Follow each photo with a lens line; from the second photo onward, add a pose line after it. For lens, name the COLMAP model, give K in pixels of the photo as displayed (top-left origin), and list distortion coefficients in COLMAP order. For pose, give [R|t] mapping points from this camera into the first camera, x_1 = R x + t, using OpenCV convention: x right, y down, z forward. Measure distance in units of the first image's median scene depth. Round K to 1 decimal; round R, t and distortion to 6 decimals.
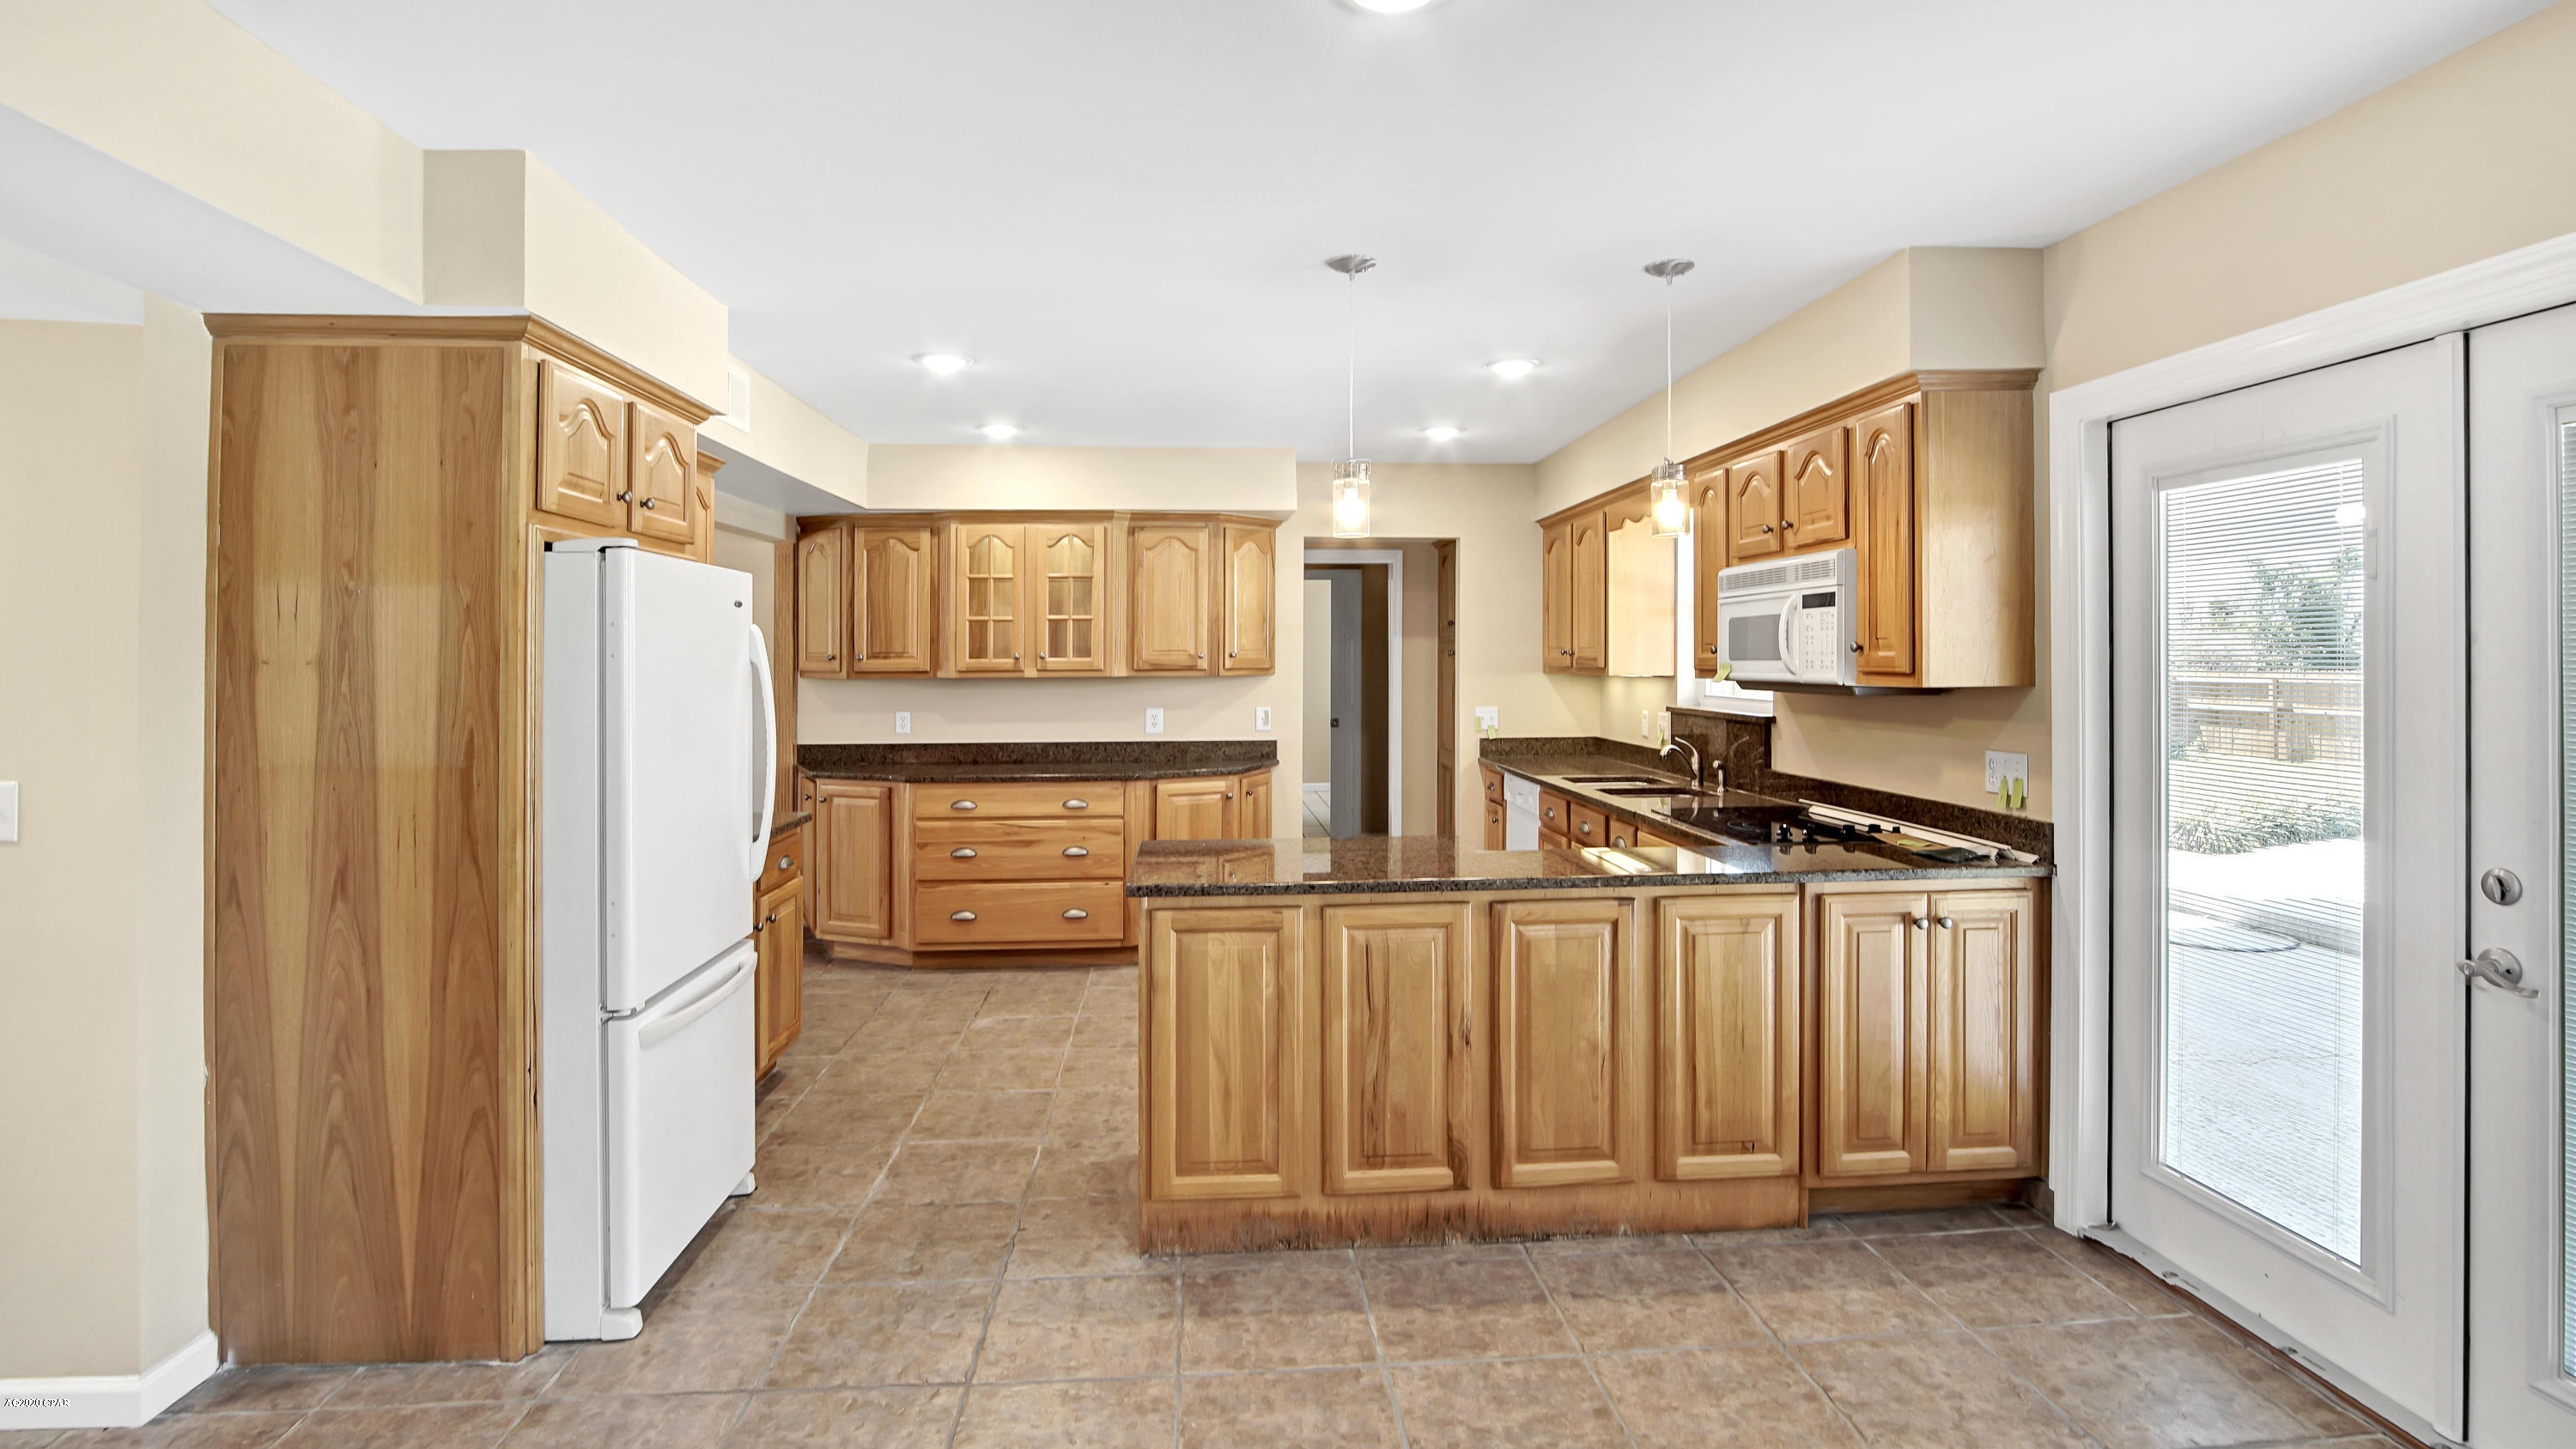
lens RADIAL K [[1198.0, 0, 1296.1], [0, 1198.0, 638.8], [0, 0, 1]] dist [0.000935, 0.000103]
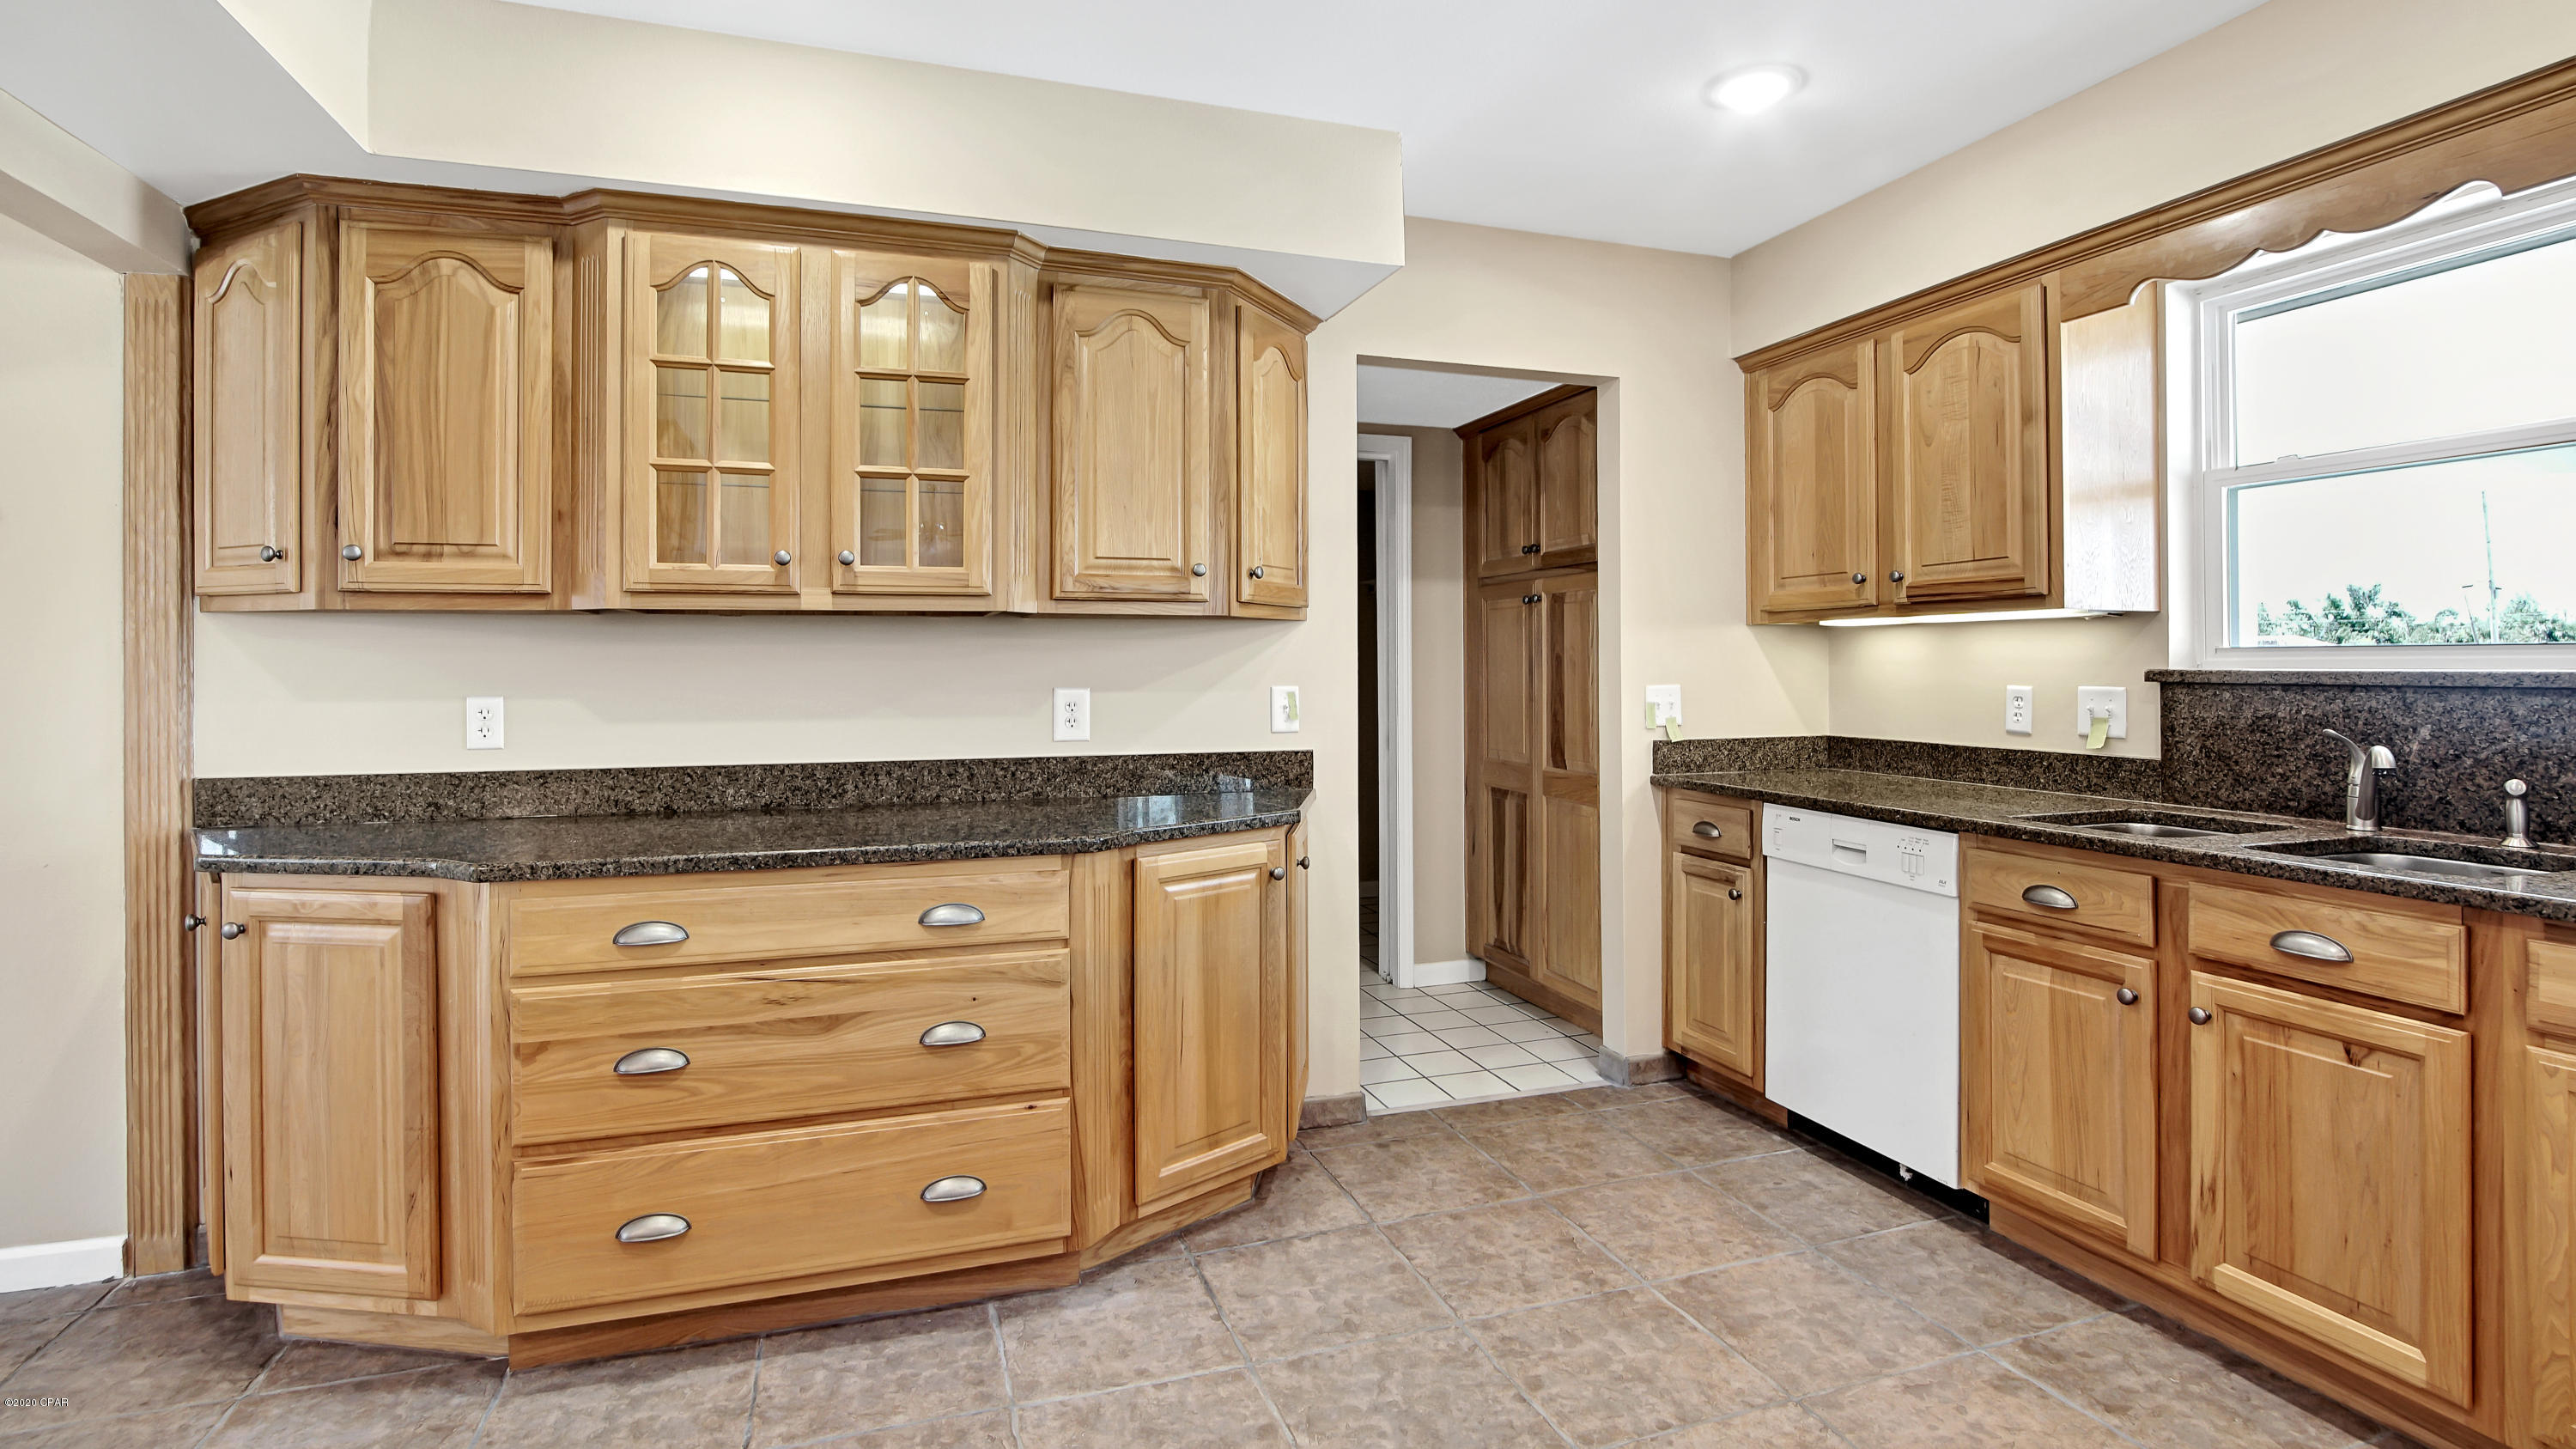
lens RADIAL K [[1223.3, 0, 1289.7], [0, 1223.3, 666.2], [0, 0, 1]] dist [-0.022585, 0.000907]
pose [[0.971602, -0.000169, 0.236620, -0.160895], [-0.003758, 0.999863, 0.016146, 0.044527], [-0.236590, -0.016576, 0.971468, 0.544868]]
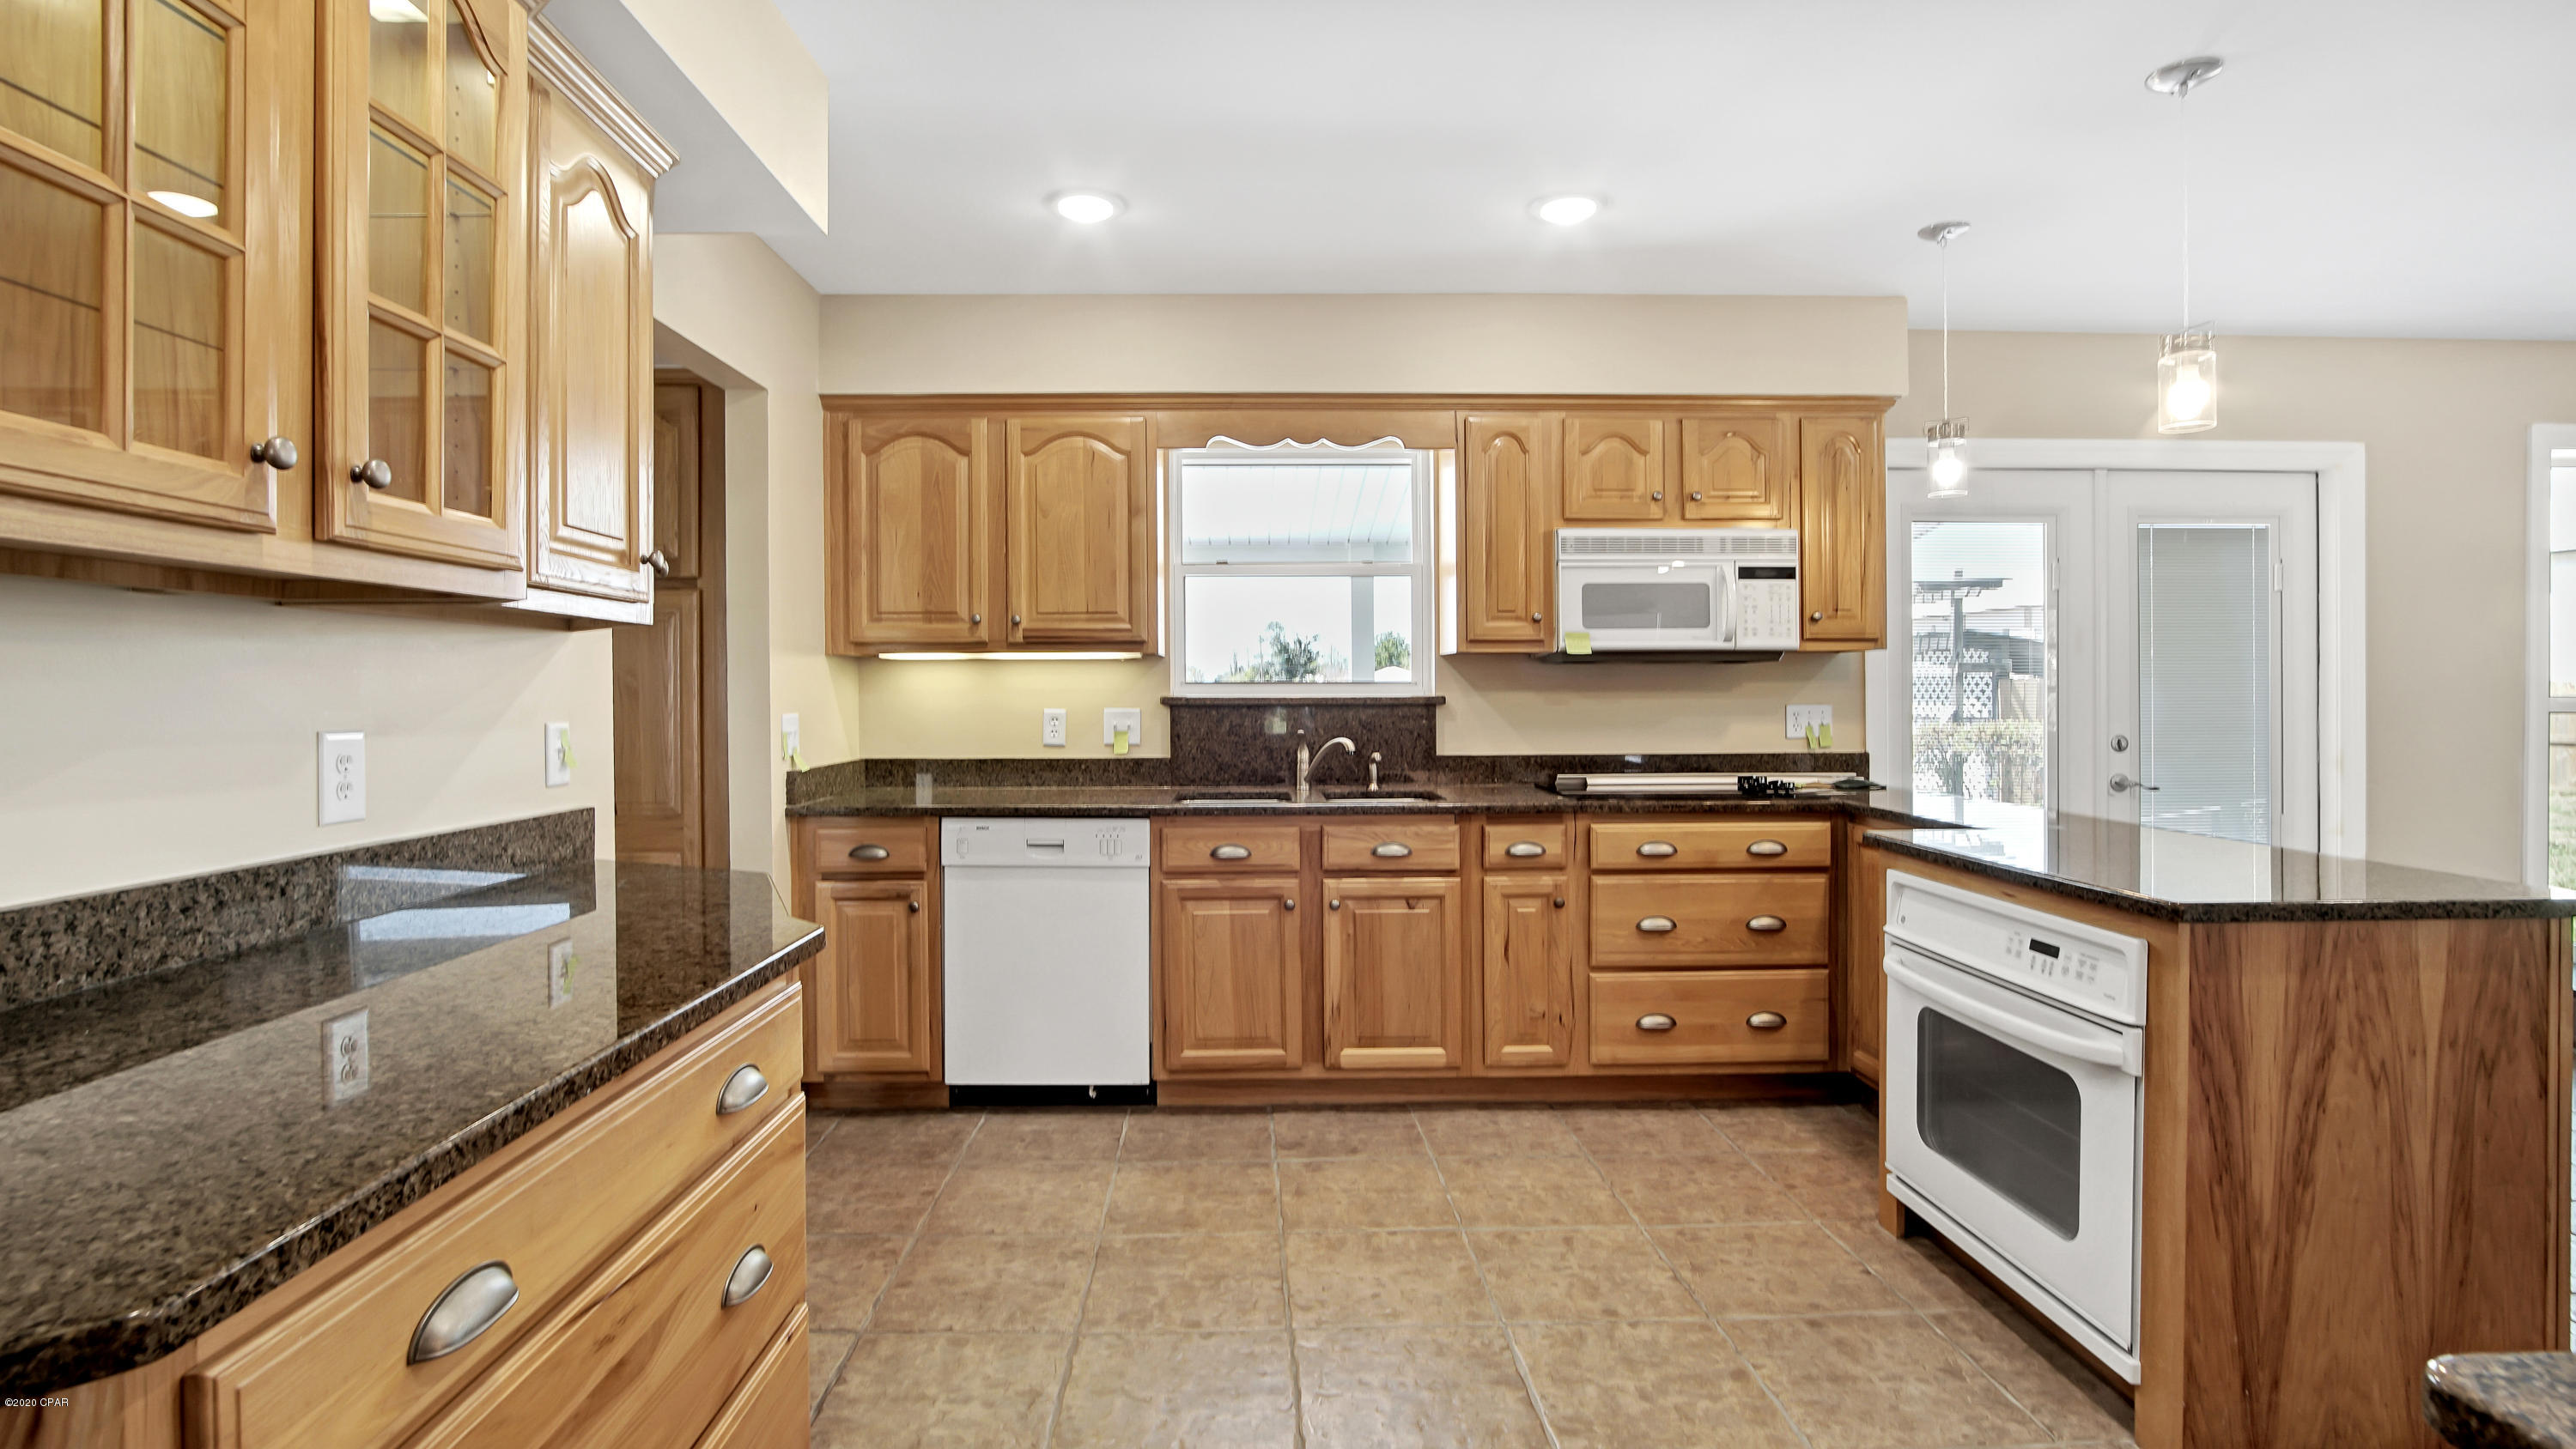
lens RADIAL K [[1183.4, 0, 1278.0], [0, 1183.4, 709.0], [0, 0, 1]] dist [-0.020069, 0.000293]
pose [[0.064477, -0.010654, 0.997862, -0.399840], [-0.012840, 0.999851, 0.011505, 0.051023], [-0.997837, -0.013554, 0.064331, 0.825945]]
